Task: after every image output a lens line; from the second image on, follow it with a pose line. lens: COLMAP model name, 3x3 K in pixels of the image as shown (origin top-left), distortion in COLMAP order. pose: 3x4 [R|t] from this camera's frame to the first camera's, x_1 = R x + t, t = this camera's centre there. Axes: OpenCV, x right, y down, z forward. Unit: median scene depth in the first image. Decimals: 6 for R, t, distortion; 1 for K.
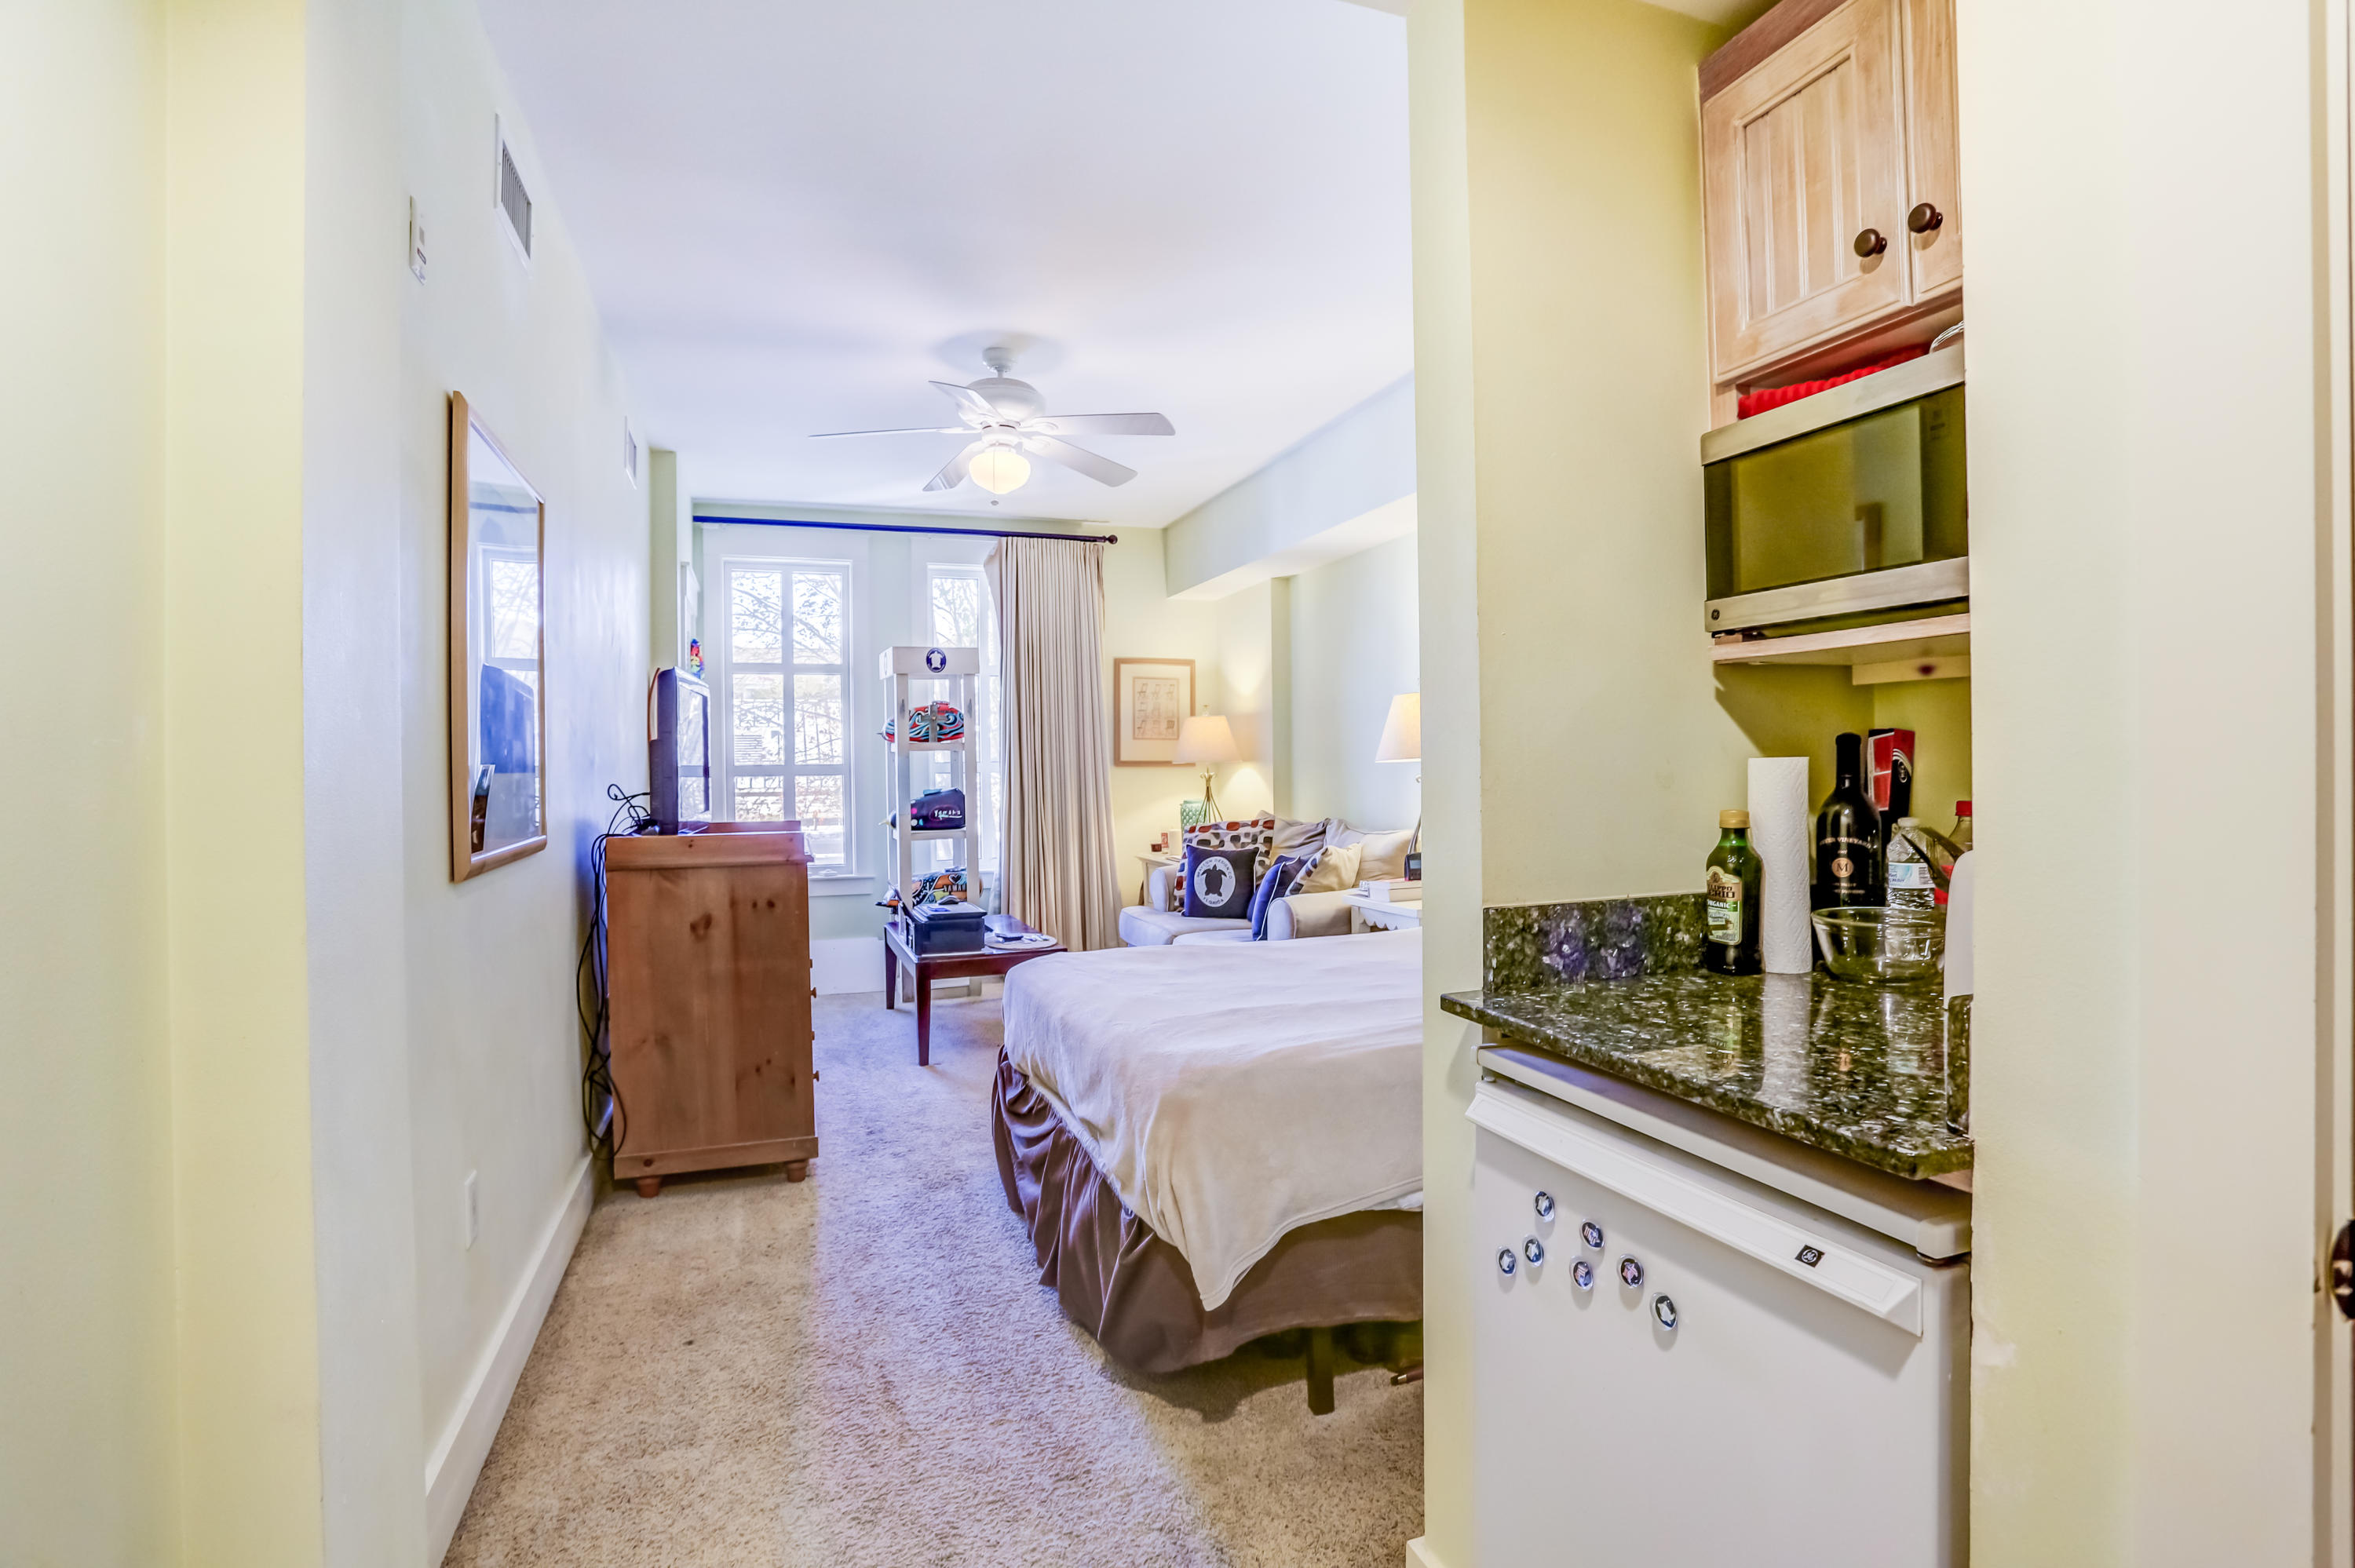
lens RADIAL K [[1148.0, 0, 1187.8], [0, 1148.0, 773.8], [0, 0, 1]] dist [-0.077240, 0.032792]
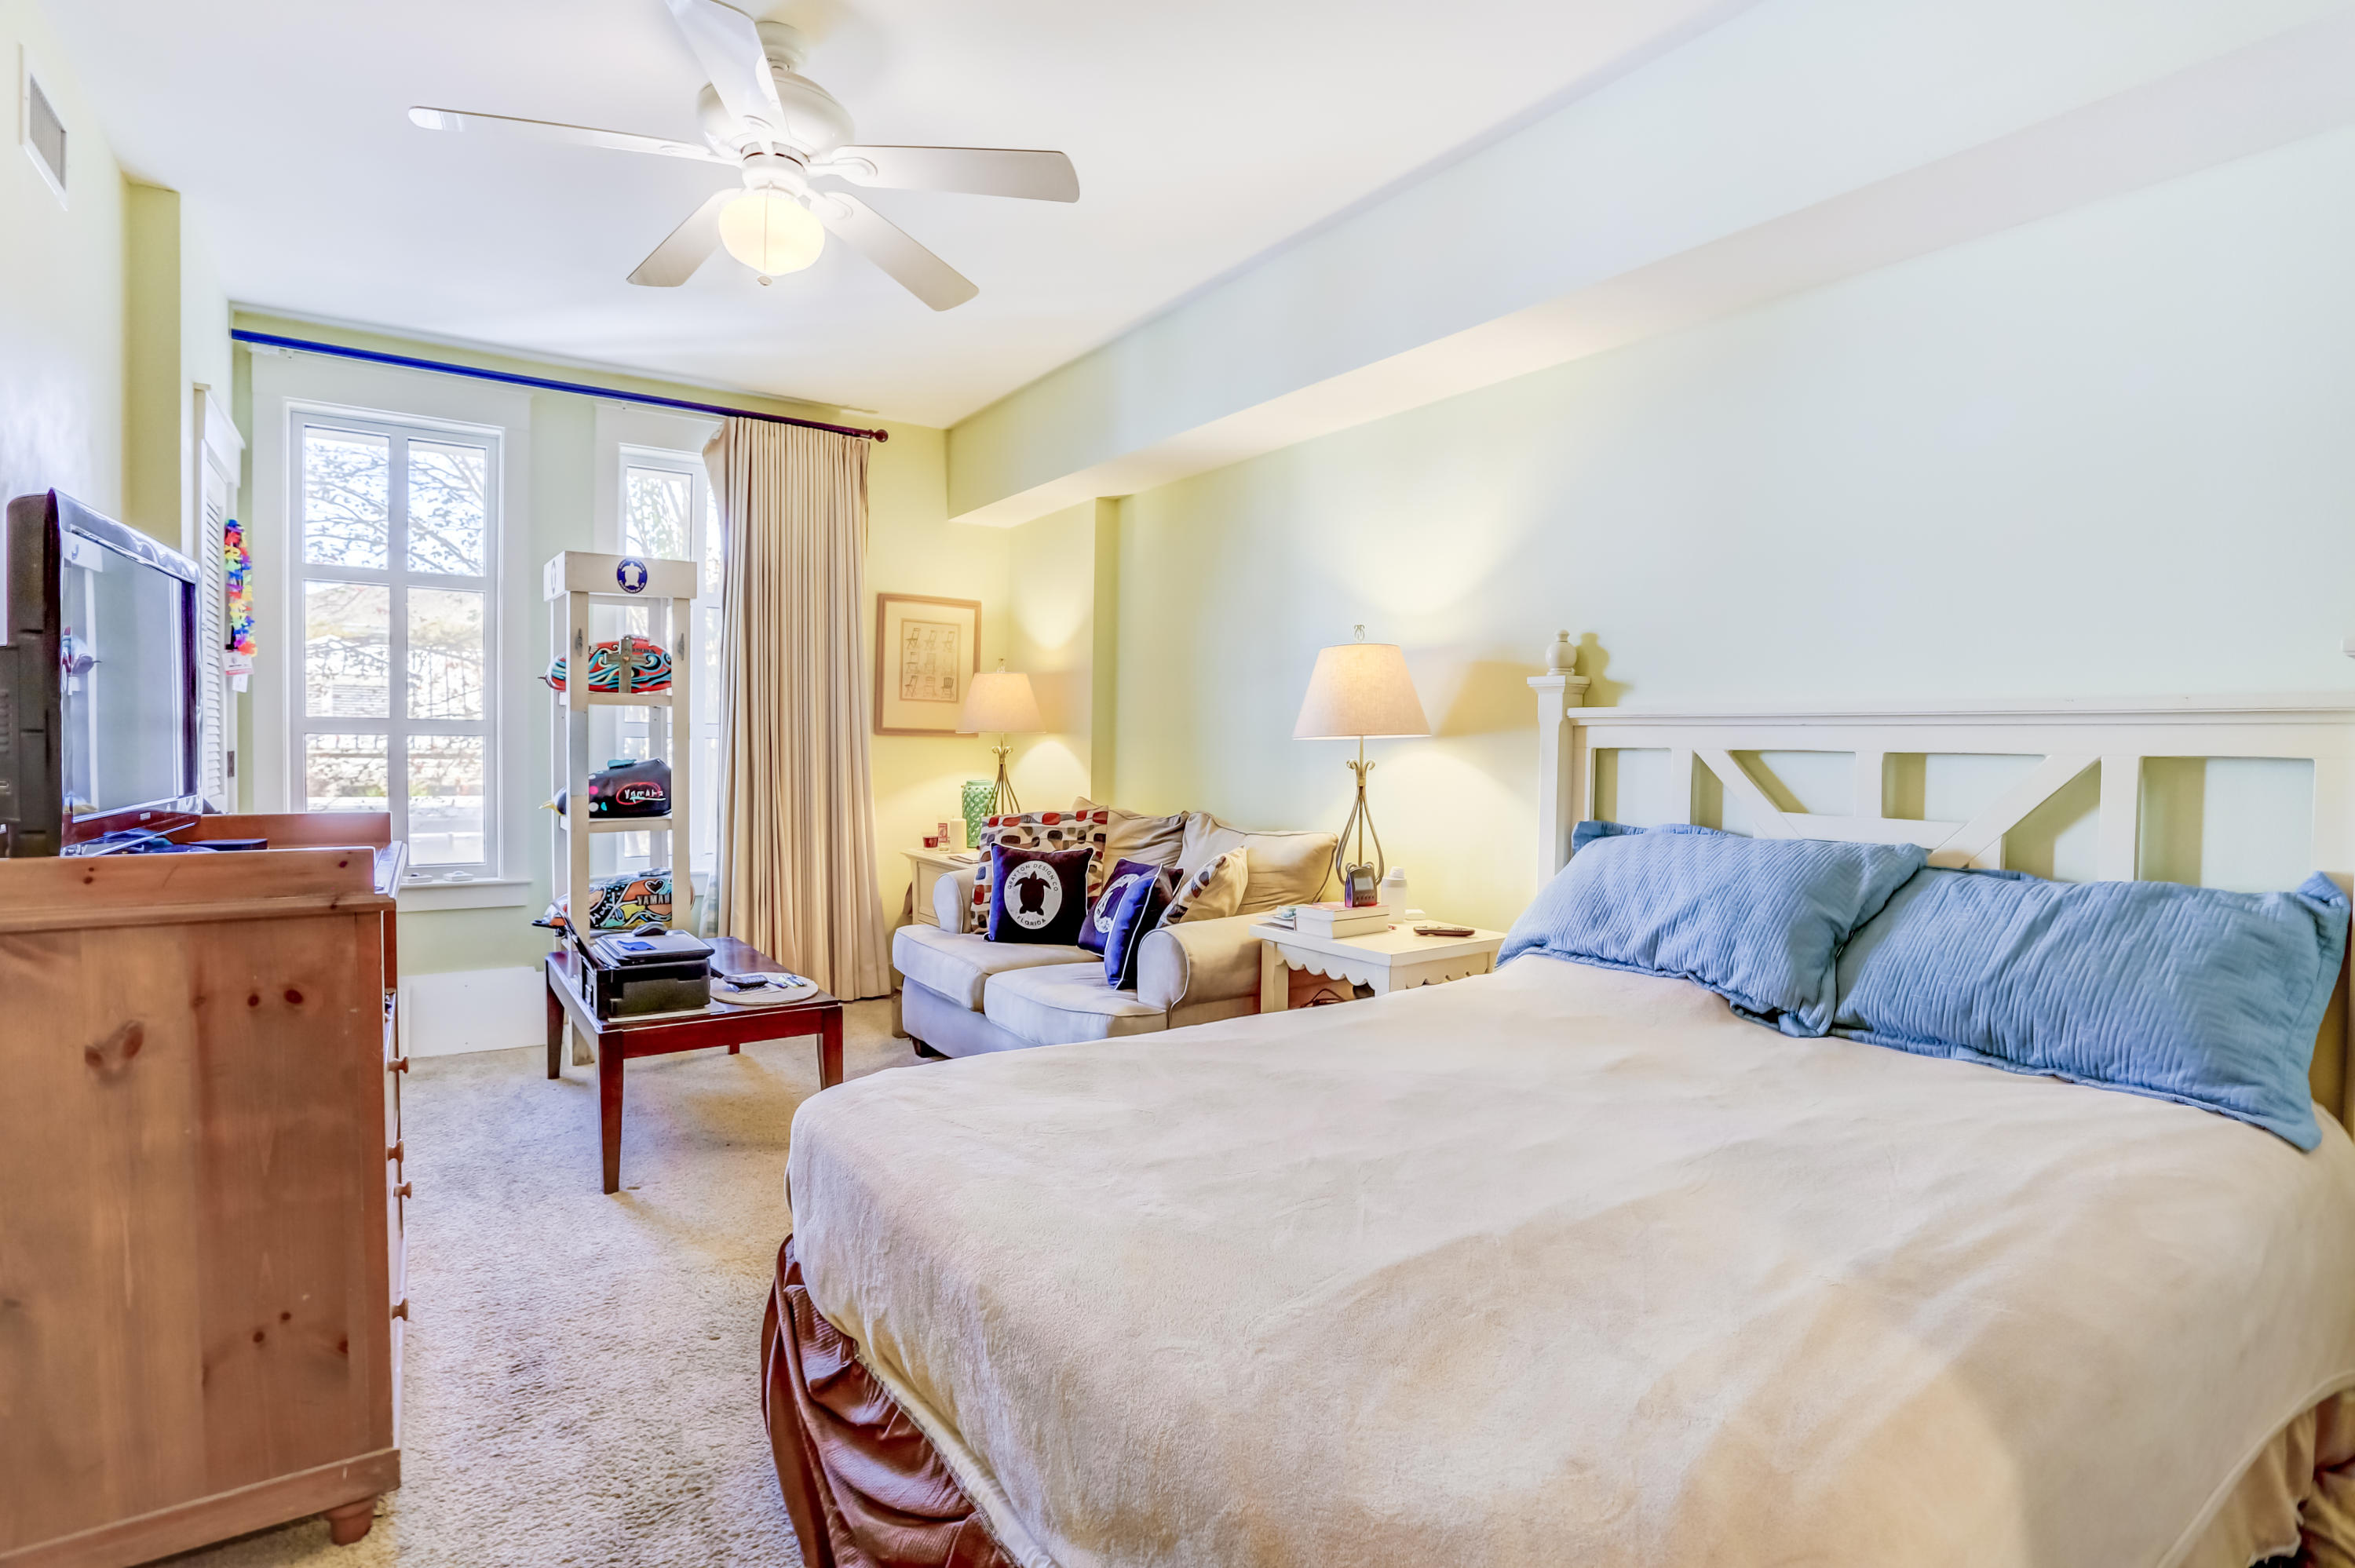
lens RADIAL K [[1149.8, 0, 1180.6], [0, 1149.8, 777.0], [0, 0, 1]] dist [-0.068853, 0.031424]
pose [[0.968143, 0.020428, 0.249562, -0.068204], [-0.026479, 0.999431, 0.020915, 0.000313], [-0.248993, -0.026857, 0.968133, 0.253800]]
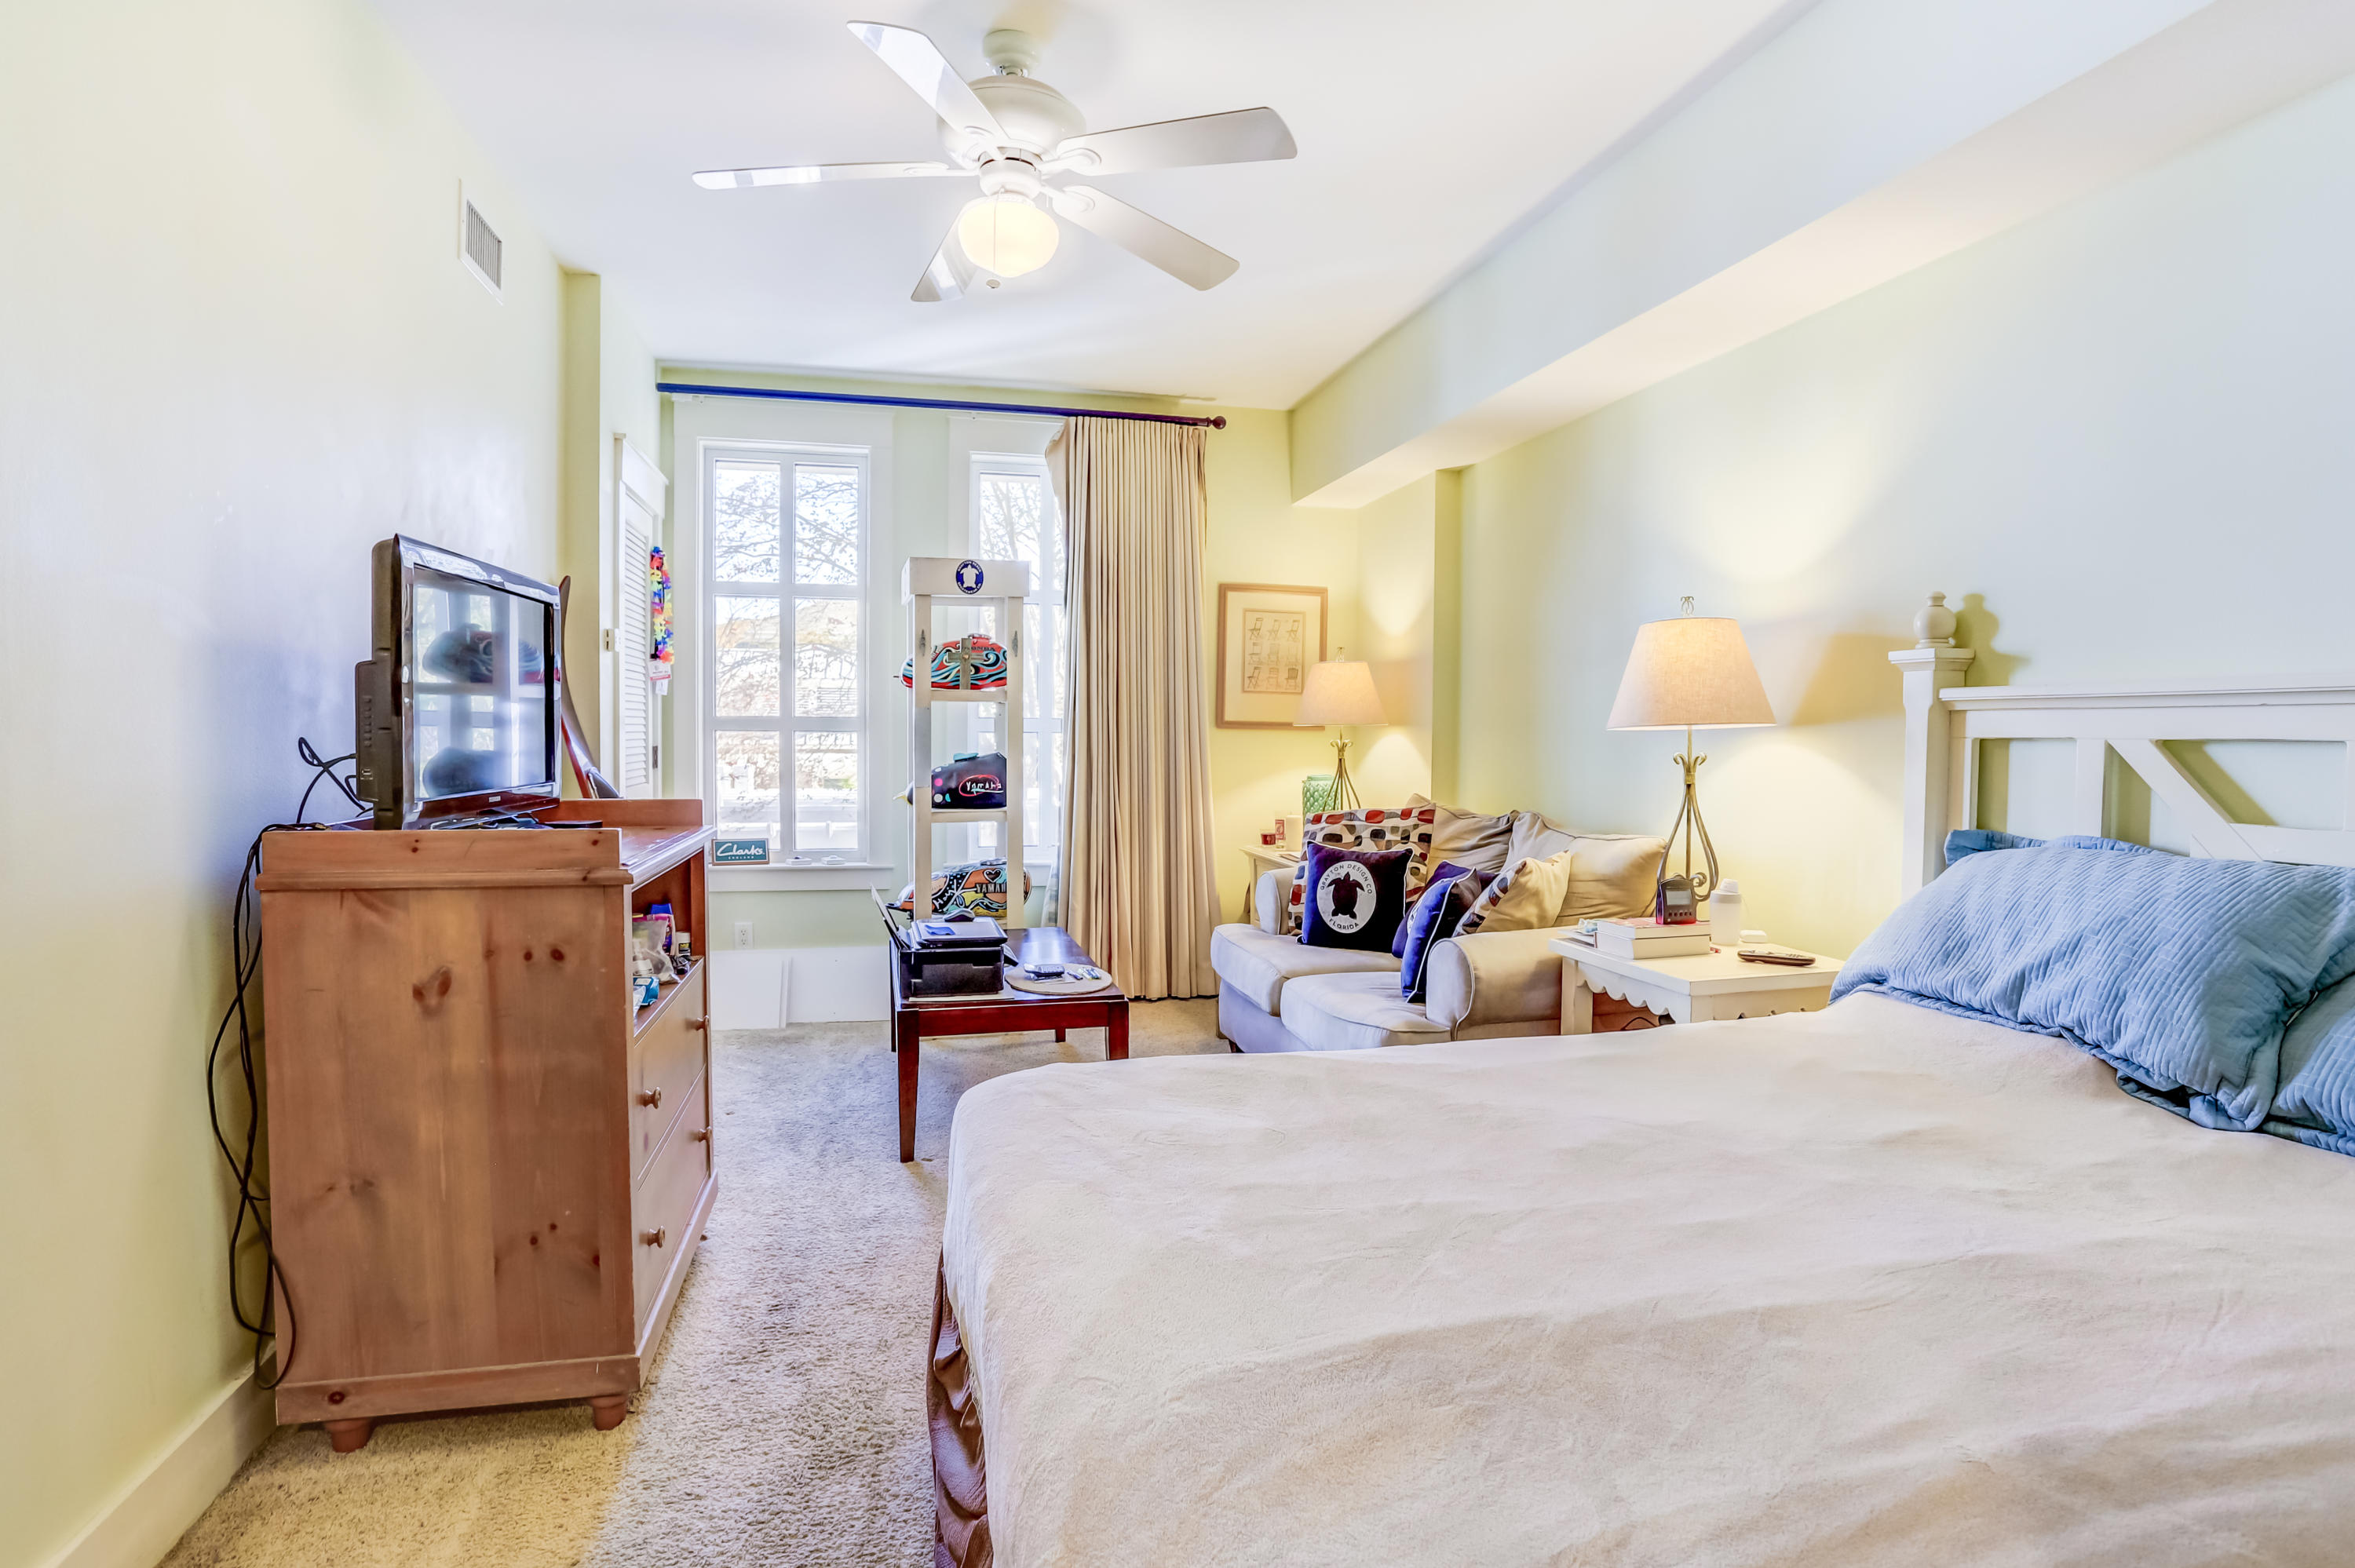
lens RADIAL K [[1212.9, 0, 1188.4], [0, 1212.9, 775.5], [0, 0, 1]] dist [-0.077601, 0.041636]
pose [[0.993887, 0.026105, -0.107274, 0.004864], [-0.022805, 0.999232, 0.031870, -0.000645], [0.108024, -0.029229, 0.993719, 0.253865]]
